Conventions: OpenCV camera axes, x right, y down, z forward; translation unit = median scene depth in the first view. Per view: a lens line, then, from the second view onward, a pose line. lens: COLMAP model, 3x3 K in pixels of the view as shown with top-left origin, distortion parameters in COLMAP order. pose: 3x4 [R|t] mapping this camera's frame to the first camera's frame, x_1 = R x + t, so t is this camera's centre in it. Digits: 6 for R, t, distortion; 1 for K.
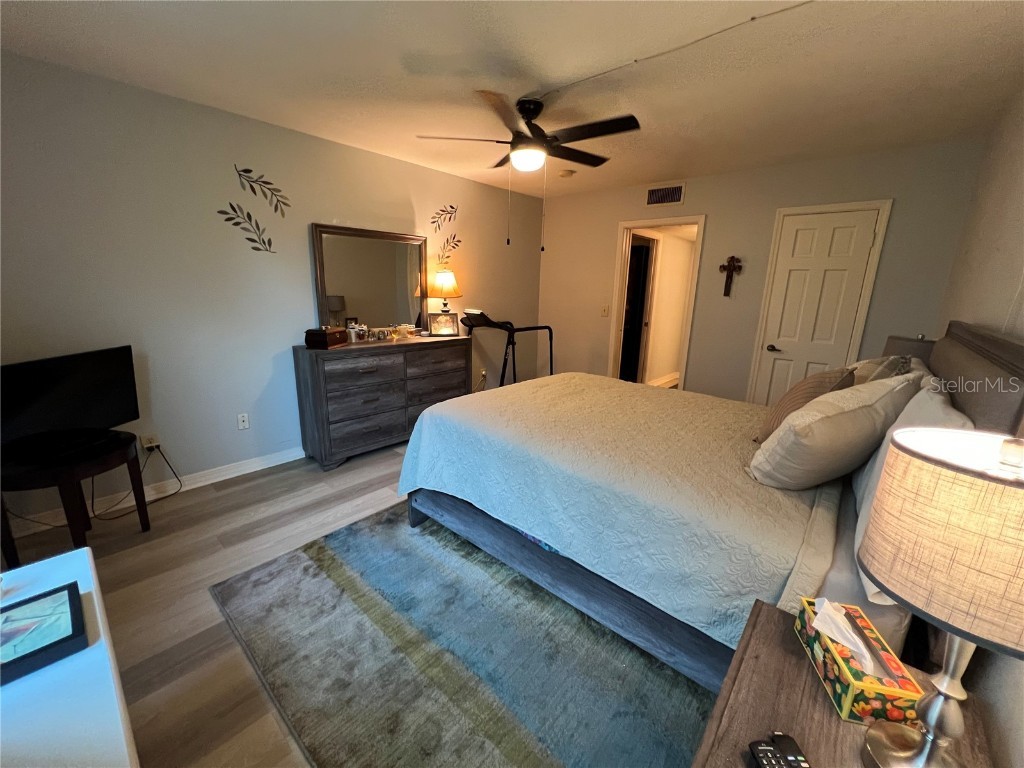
lens RADIAL K [[411.6, 0, 511.2], [0, 411.6, 381.7], [0, 0, 1]] dist [-0.000617, -0.000038]
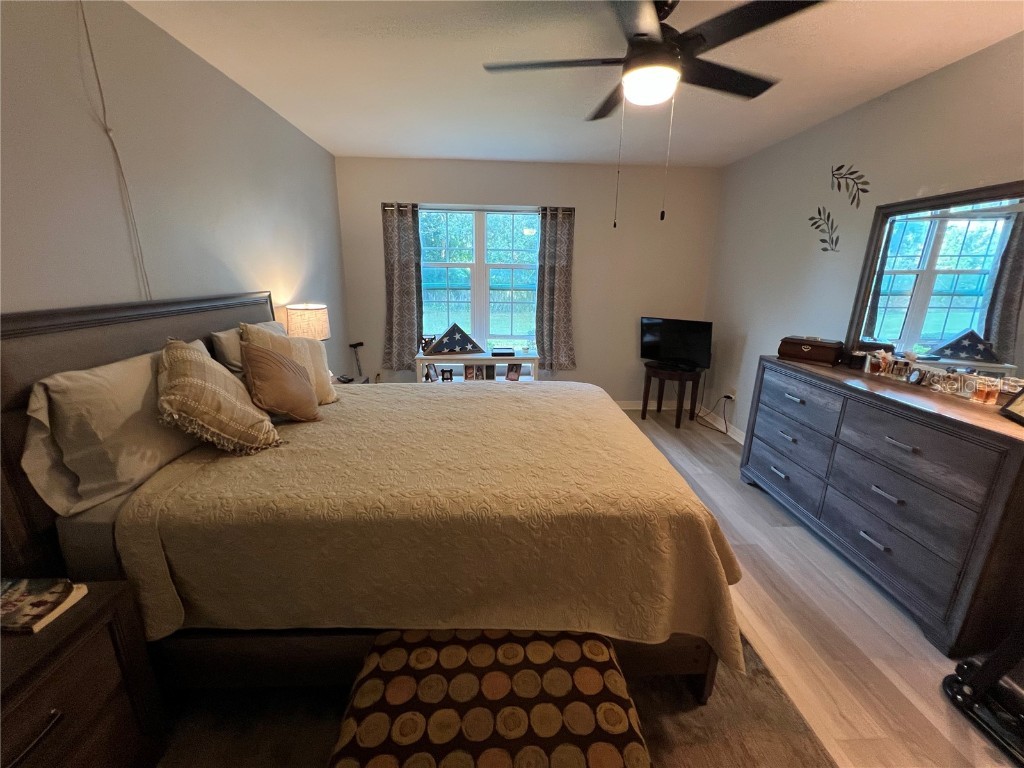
lens RADIAL K [[411.7, 0, 510.0], [0, 411.7, 384.2], [0, 0, 1]] dist [-0.002119, 0.000223]
pose [[-0.720958, 0.146701, -0.677273, 0.604073], [-0.187964, 0.899299, 0.394881, -0.280944], [0.667000, 0.411996, -0.620782, 1.233566]]
